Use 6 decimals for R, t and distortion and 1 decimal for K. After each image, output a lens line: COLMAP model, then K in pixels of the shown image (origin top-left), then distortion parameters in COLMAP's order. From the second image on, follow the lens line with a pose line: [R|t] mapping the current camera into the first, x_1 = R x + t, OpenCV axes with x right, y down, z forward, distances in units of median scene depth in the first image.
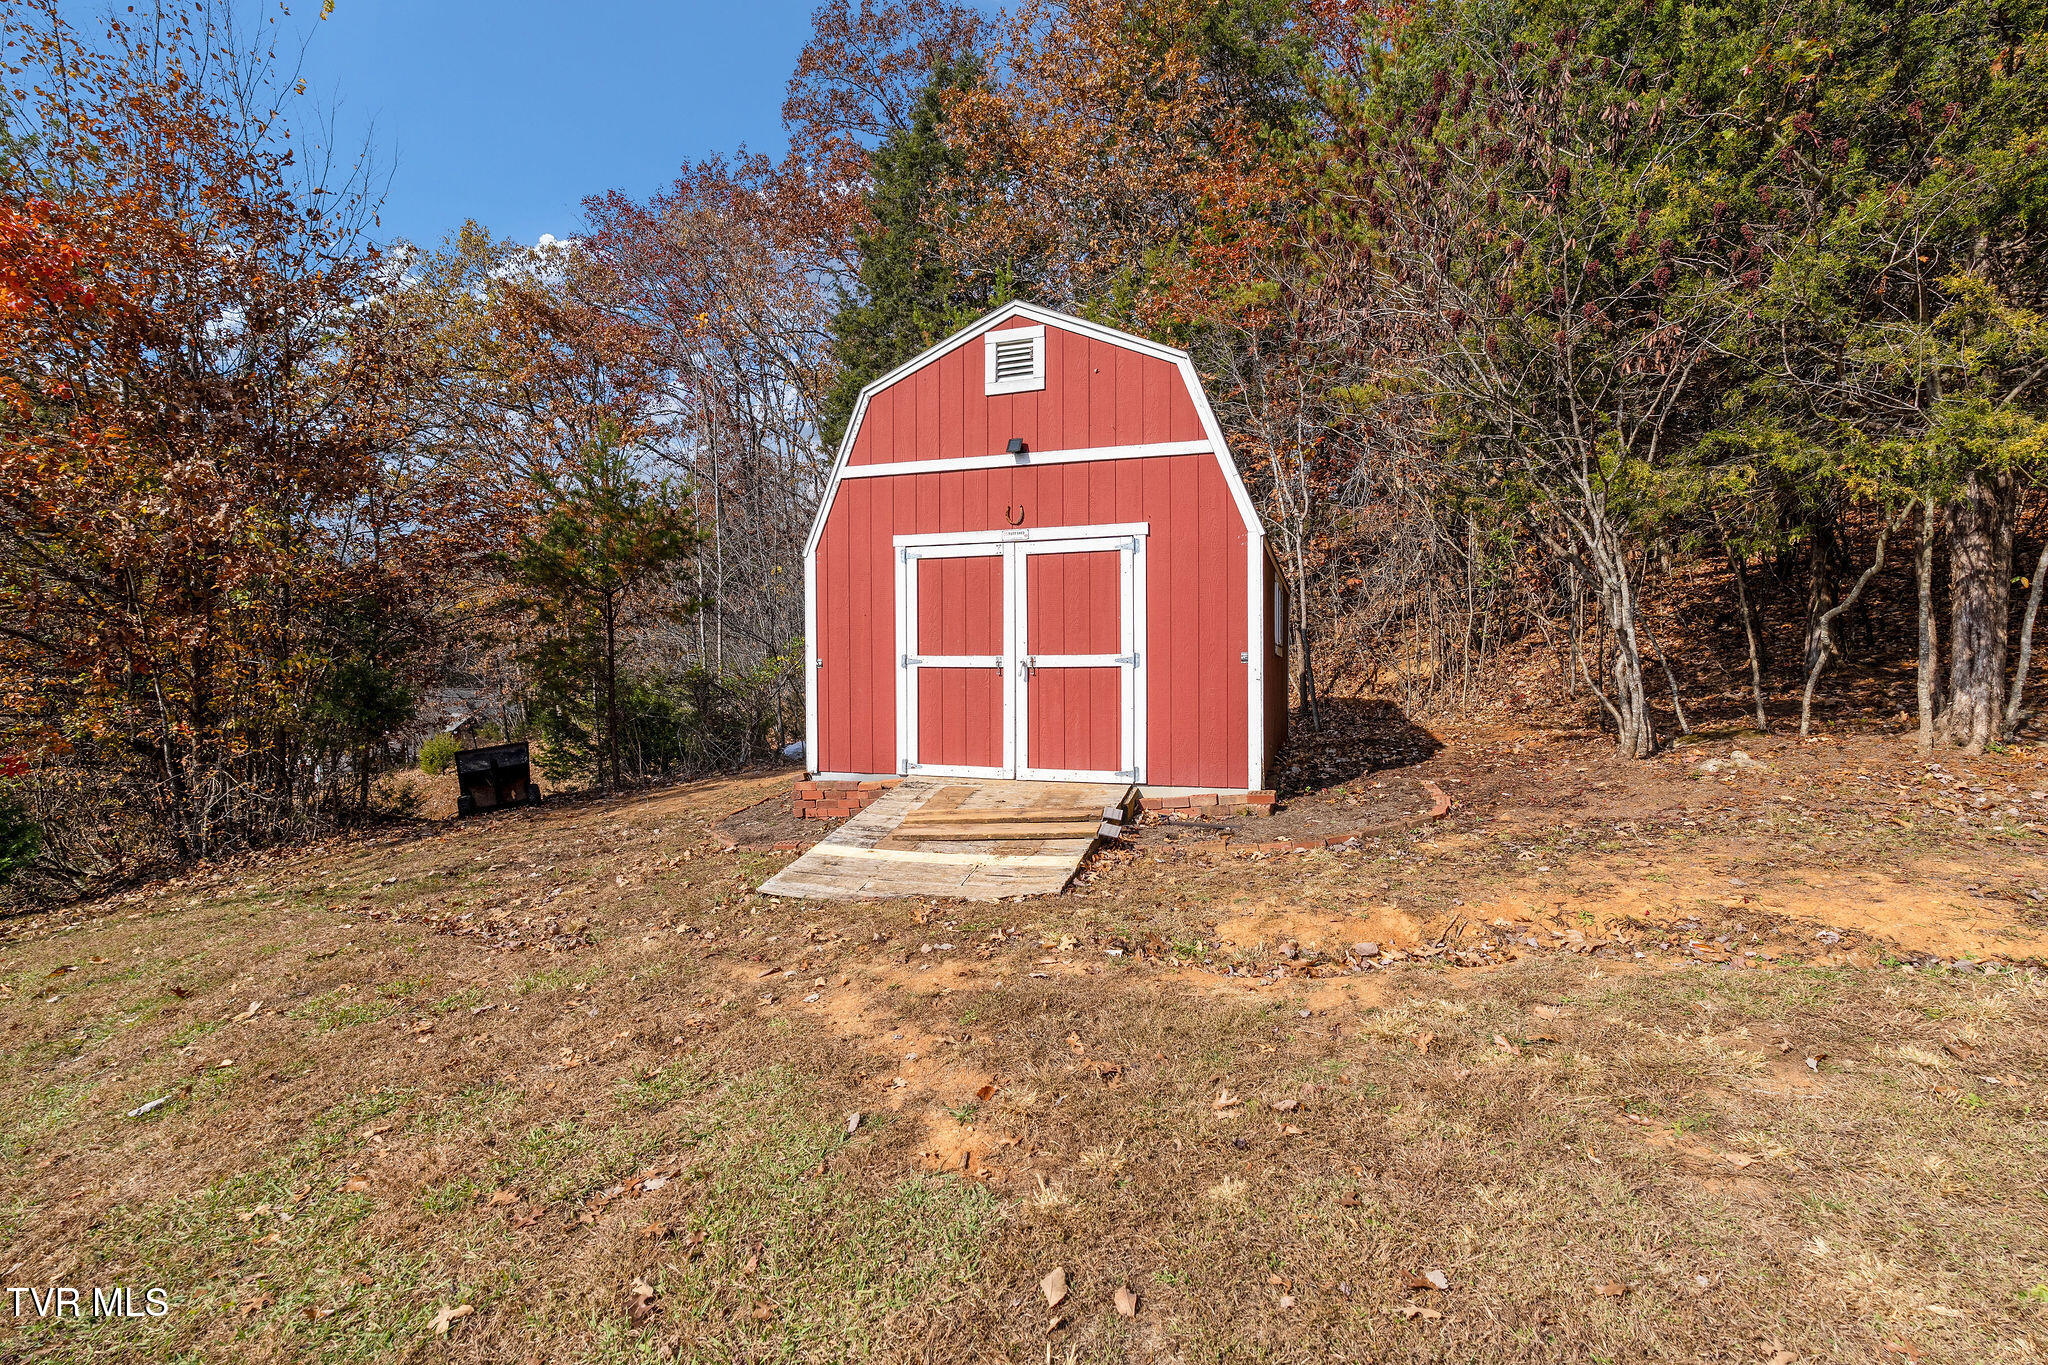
lens RADIAL K [[924.4, 0, 1016.8], [0, 924.4, 677.5], [0, 0, 1]] dist [-0.002025, -0.000586]
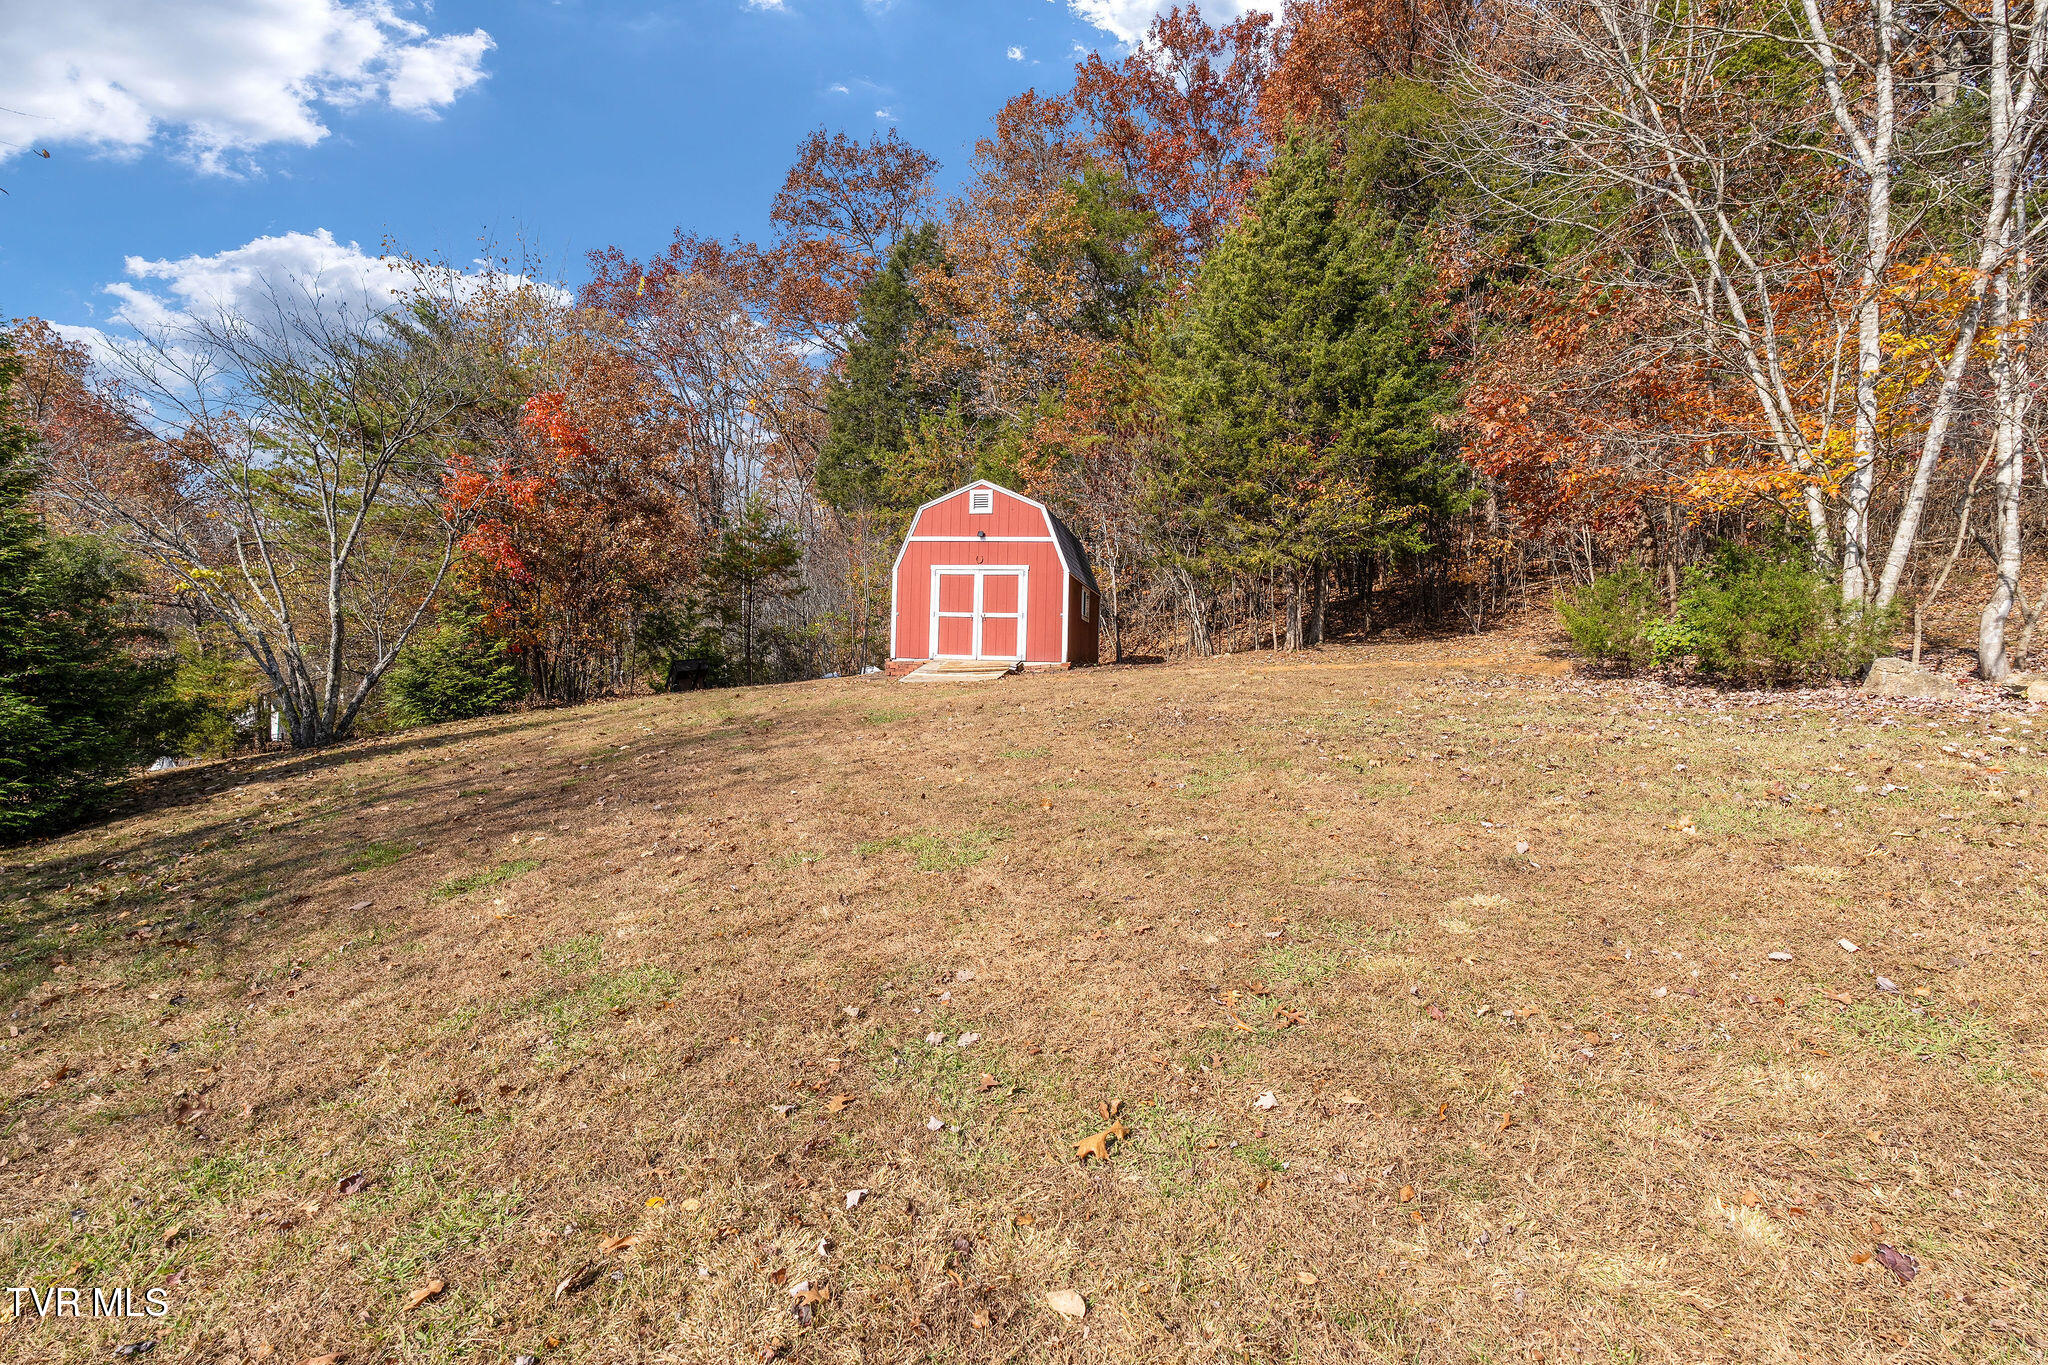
lens RADIAL K [[924.4, 0, 1029.4], [0, 924.4, 681.6], [0, 0, 1]] dist [-0.002025, -0.000586]
pose [[0.991750, 0.028062, 0.125081, -0.180699], [-0.028413, 0.999596, 0.001022, 0.166207], [-0.125002, -0.004568, 0.992146, -1.642055]]
